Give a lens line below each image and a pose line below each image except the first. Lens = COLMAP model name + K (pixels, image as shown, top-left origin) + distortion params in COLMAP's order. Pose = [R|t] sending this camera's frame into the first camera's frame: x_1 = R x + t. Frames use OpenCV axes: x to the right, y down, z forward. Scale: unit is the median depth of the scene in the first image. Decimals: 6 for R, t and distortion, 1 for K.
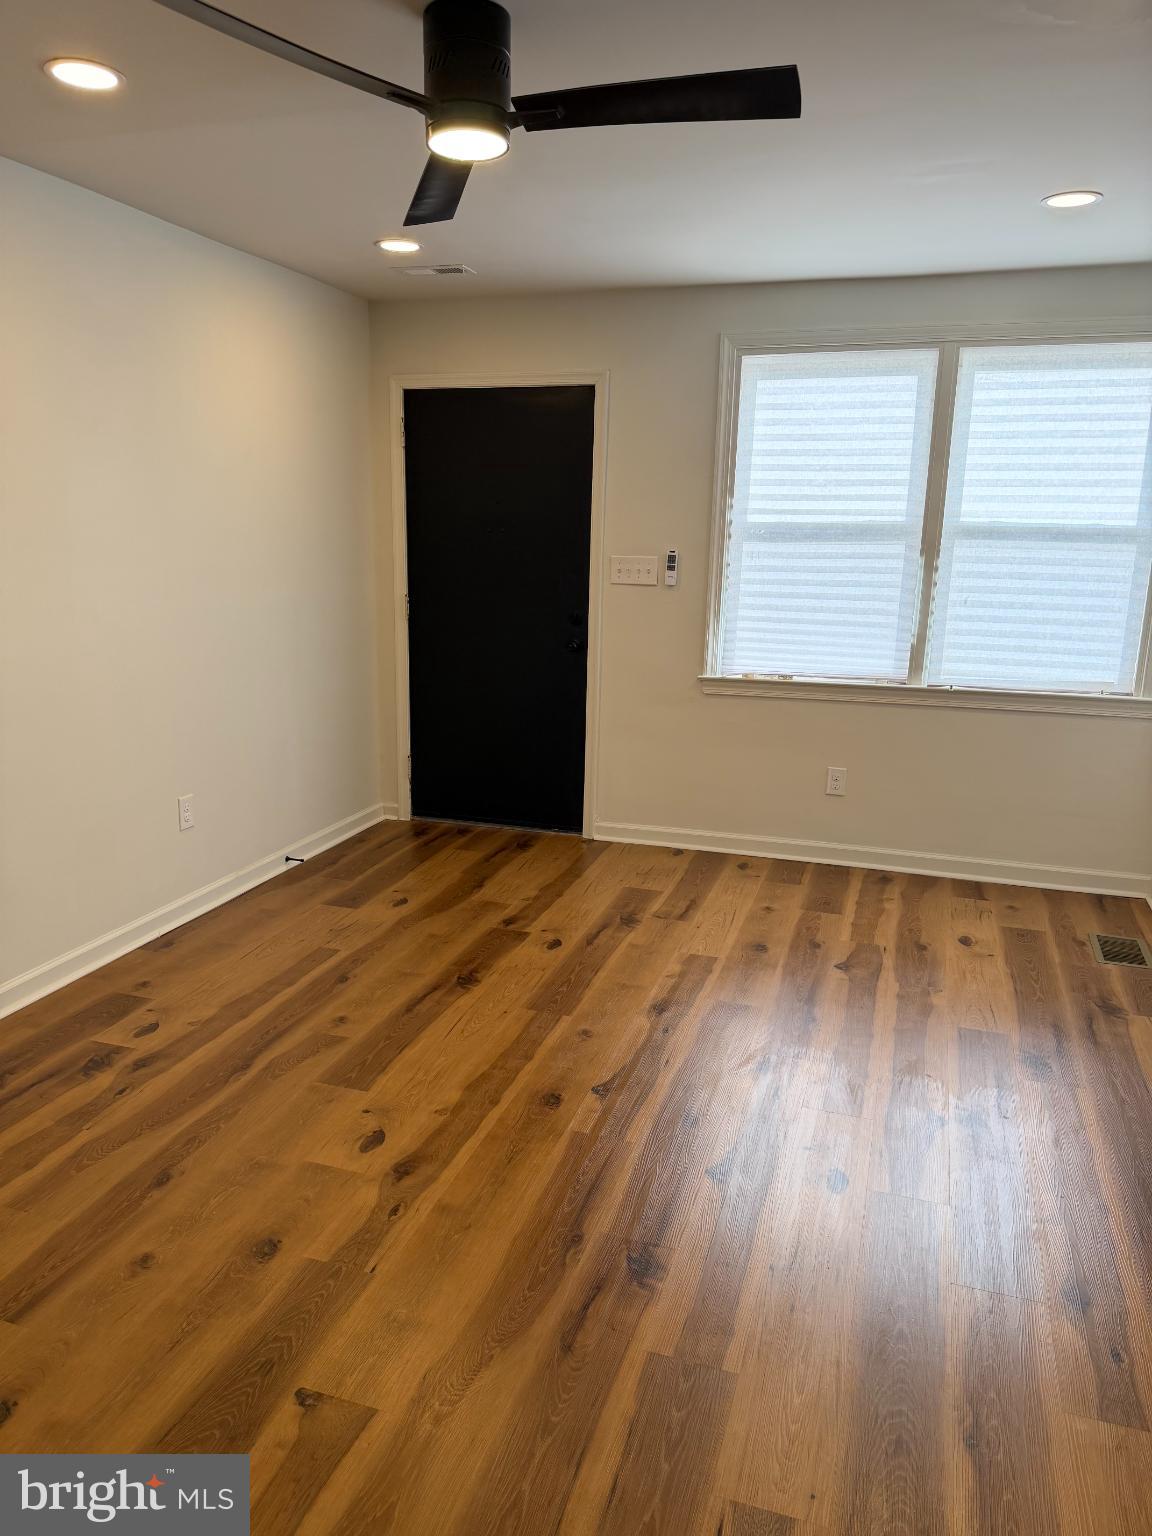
lens RADIAL K [[1087.9, 0, 574.9], [0, 1087.9, 768.0], [0, 0, 1]] dist [0.007216, -0.007722]
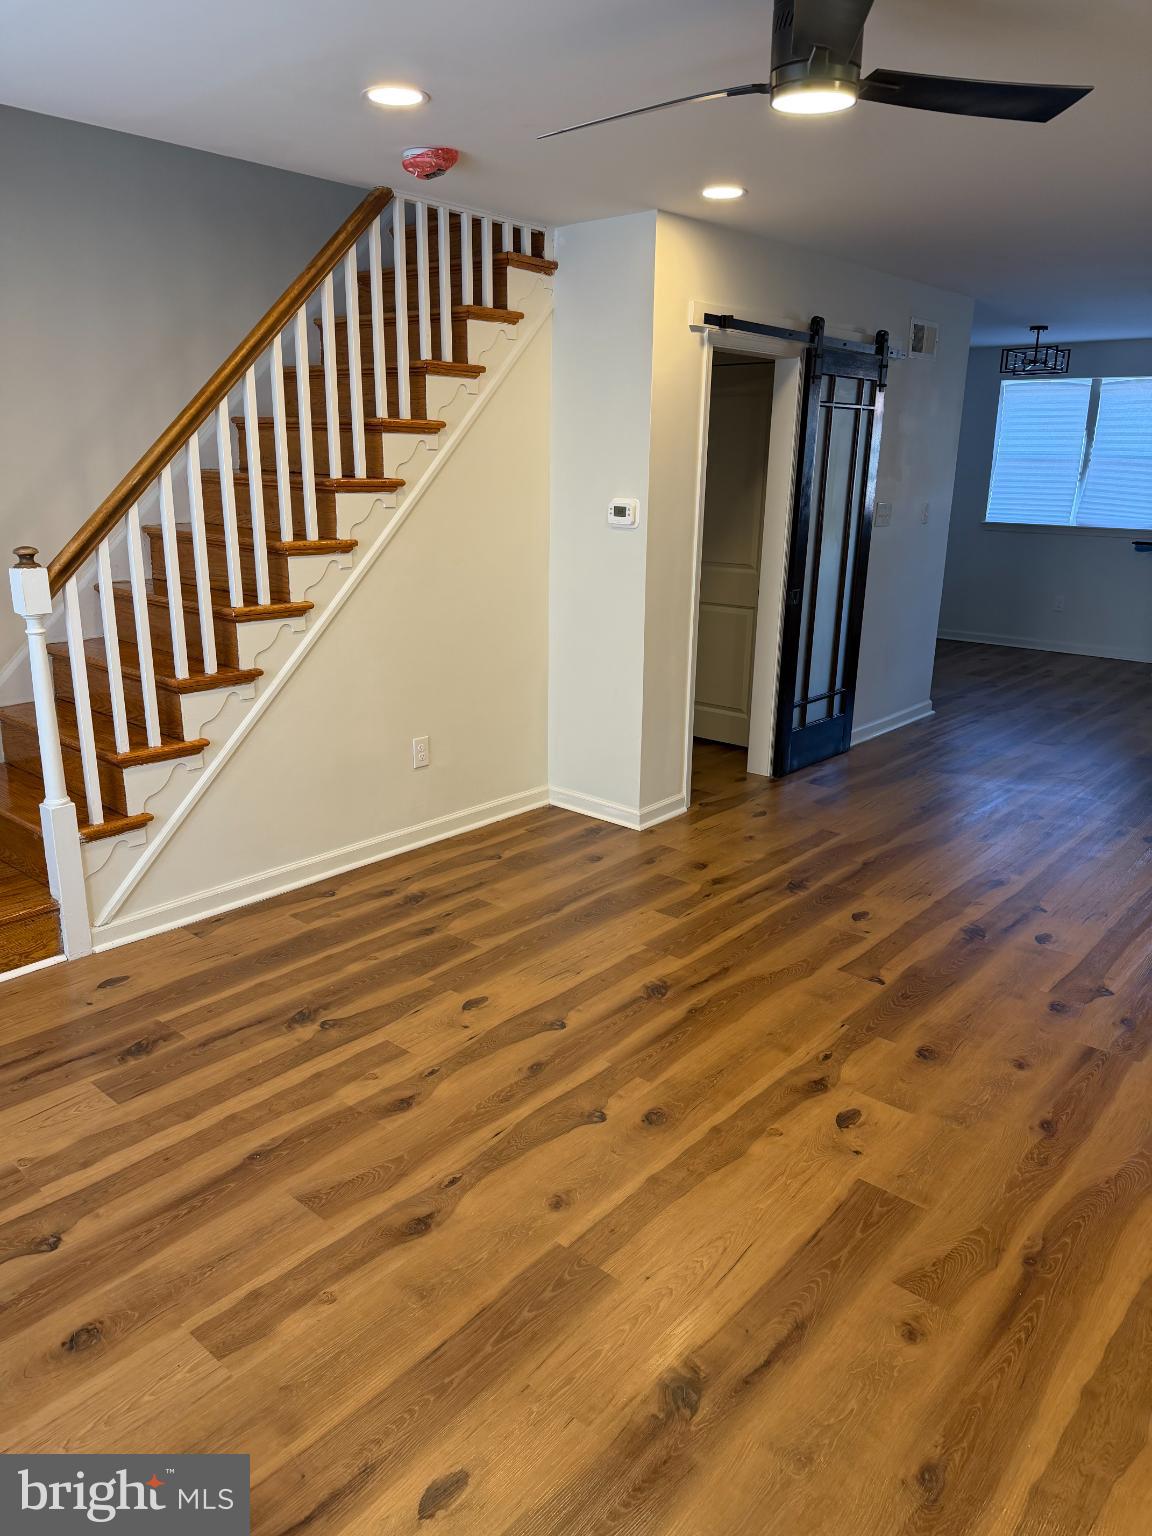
lens RADIAL K [[1087.9, 0, 572.5], [0, 1087.9, 775.1], [0, 0, 1]] dist [0.007216, -0.007722]
pose [[-0.924502, -0.138872, 0.354979, -0.263305], [0.052106, 0.876487, 0.478597, -0.426411], [-0.377598, 0.460961, -0.803078, 1.757350]]
